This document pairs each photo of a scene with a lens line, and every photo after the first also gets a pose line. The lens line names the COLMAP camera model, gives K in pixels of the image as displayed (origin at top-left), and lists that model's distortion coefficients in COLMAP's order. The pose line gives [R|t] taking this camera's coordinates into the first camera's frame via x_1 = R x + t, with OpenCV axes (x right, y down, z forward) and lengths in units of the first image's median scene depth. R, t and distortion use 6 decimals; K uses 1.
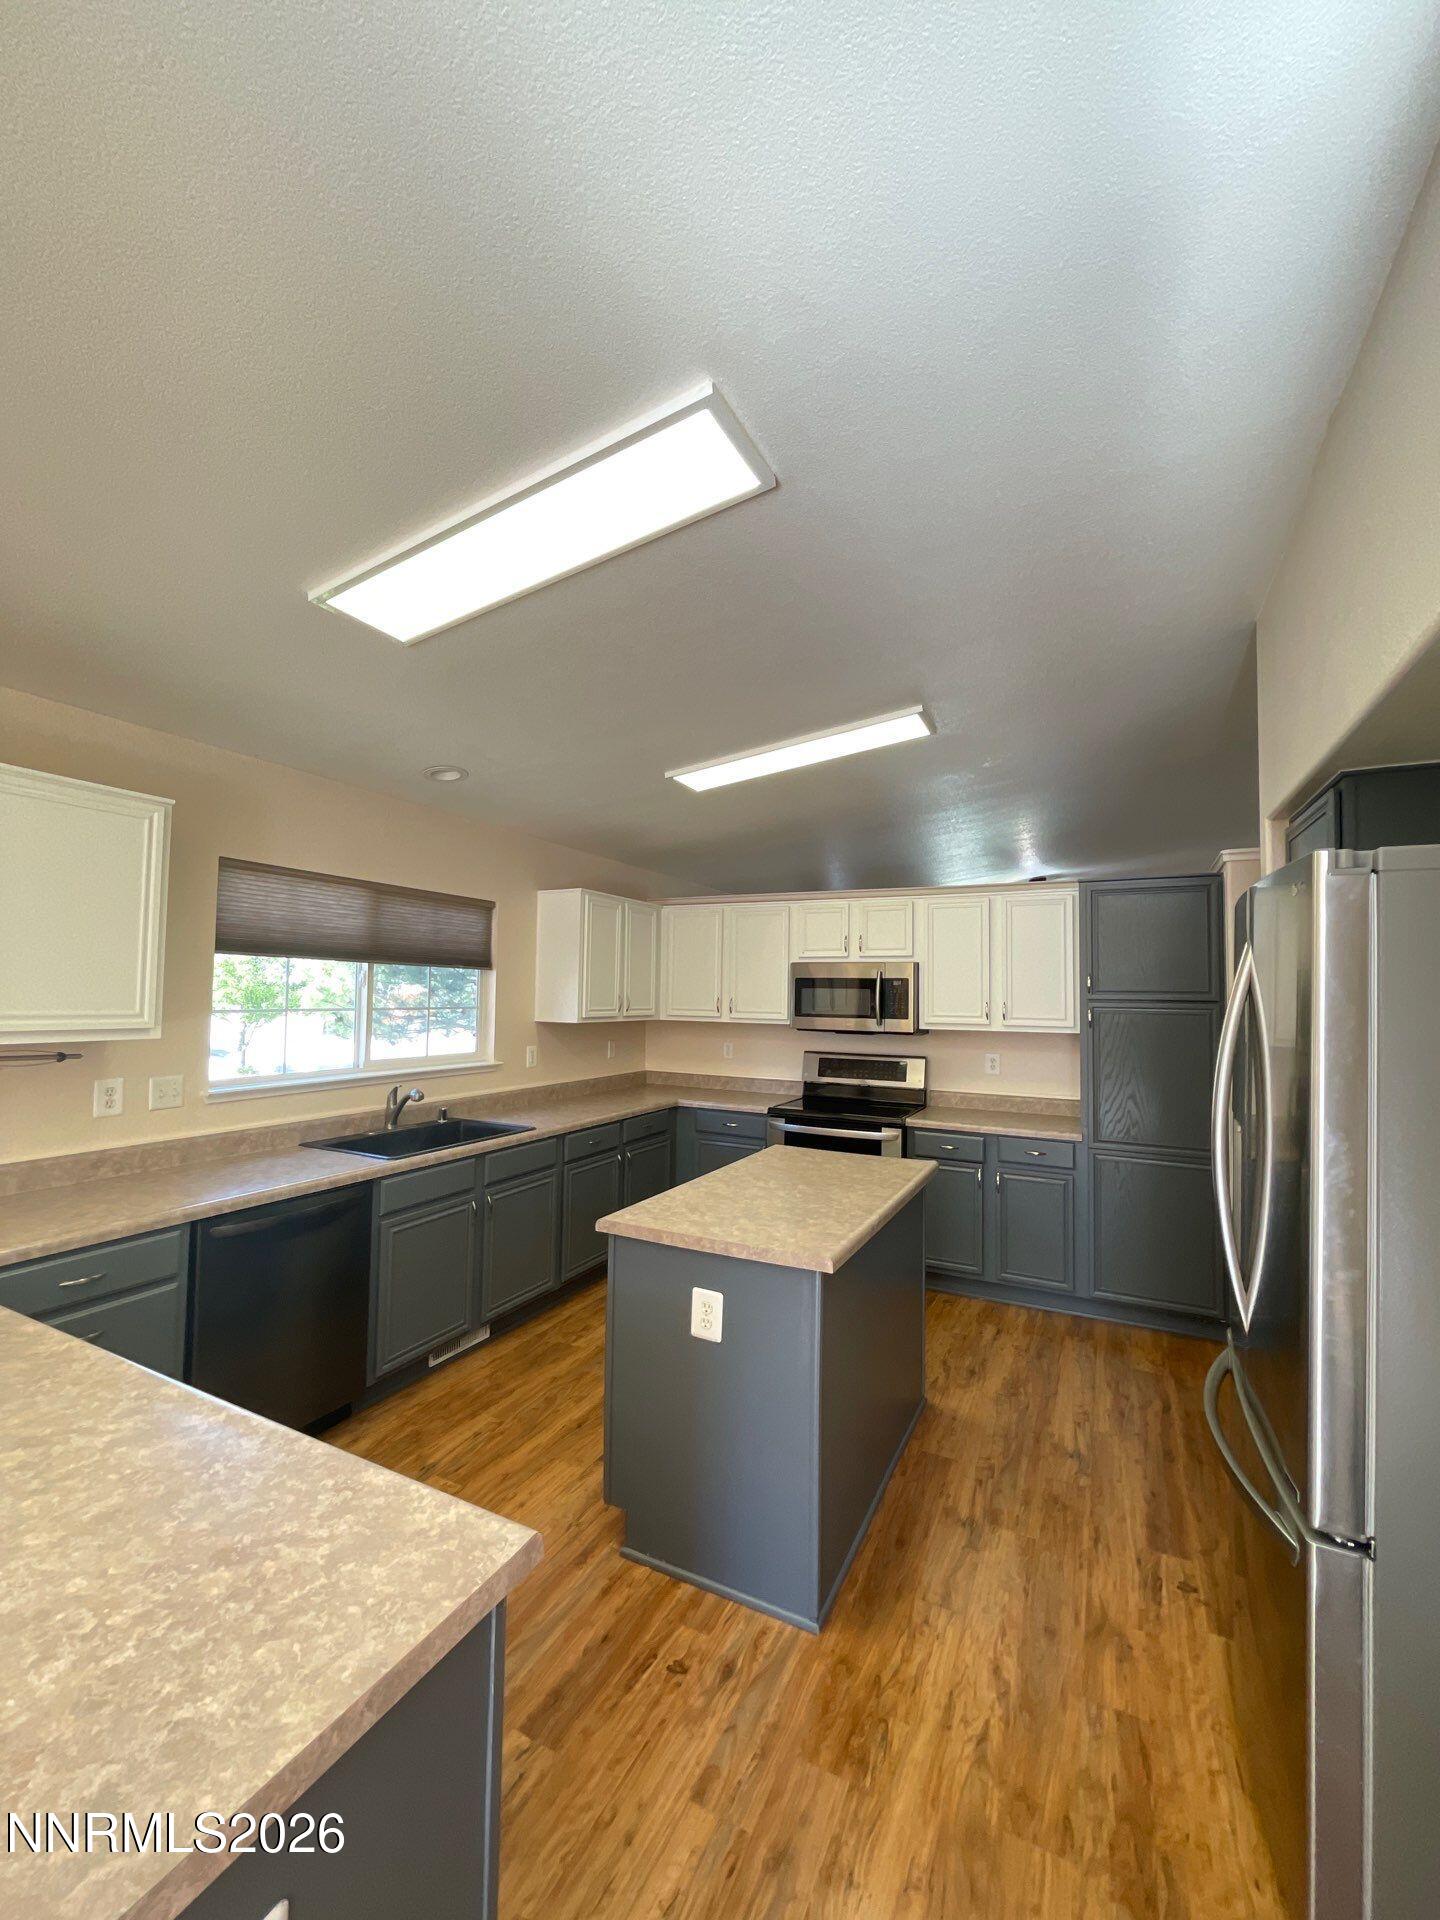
lens RADIAL K [[776.3, 0, 720.7], [0, 776.3, 962.5], [0, 0, 1]] dist [-0.012152, -0.000114]
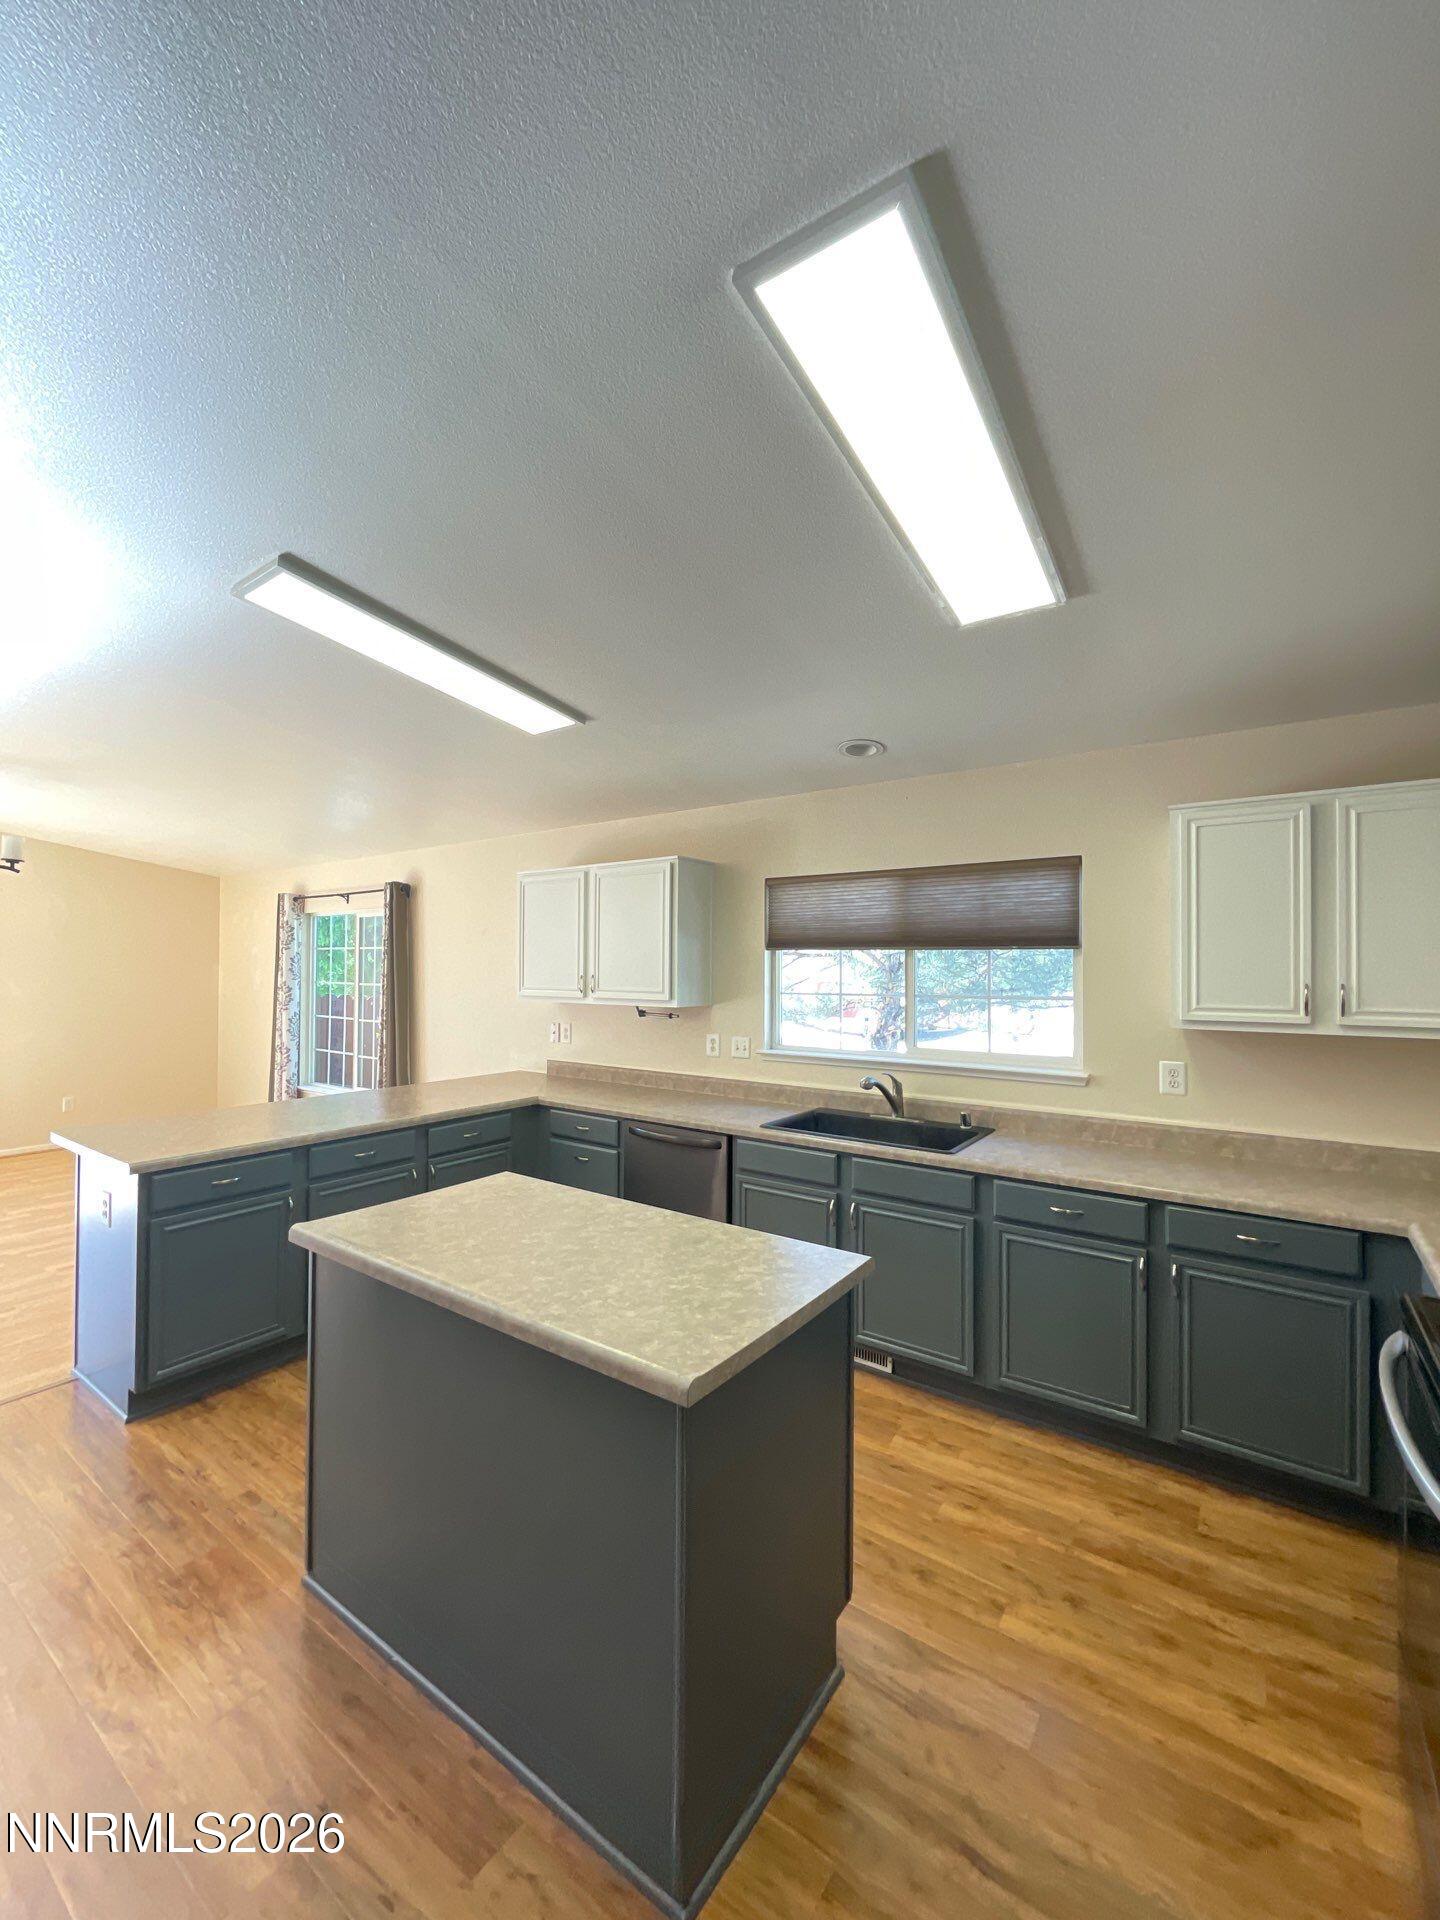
lens RADIAL K [[776.3, 0, 720.7], [0, 776.3, 962.5], [0, 0, 1]] dist [-0.012152, -0.000114]
pose [[-0.149796, -0.030764, -0.988238, 0.623585], [0.031061, 0.998876, -0.035803, 0.049900], [0.988229, -0.036059, -0.148672, 0.993521]]
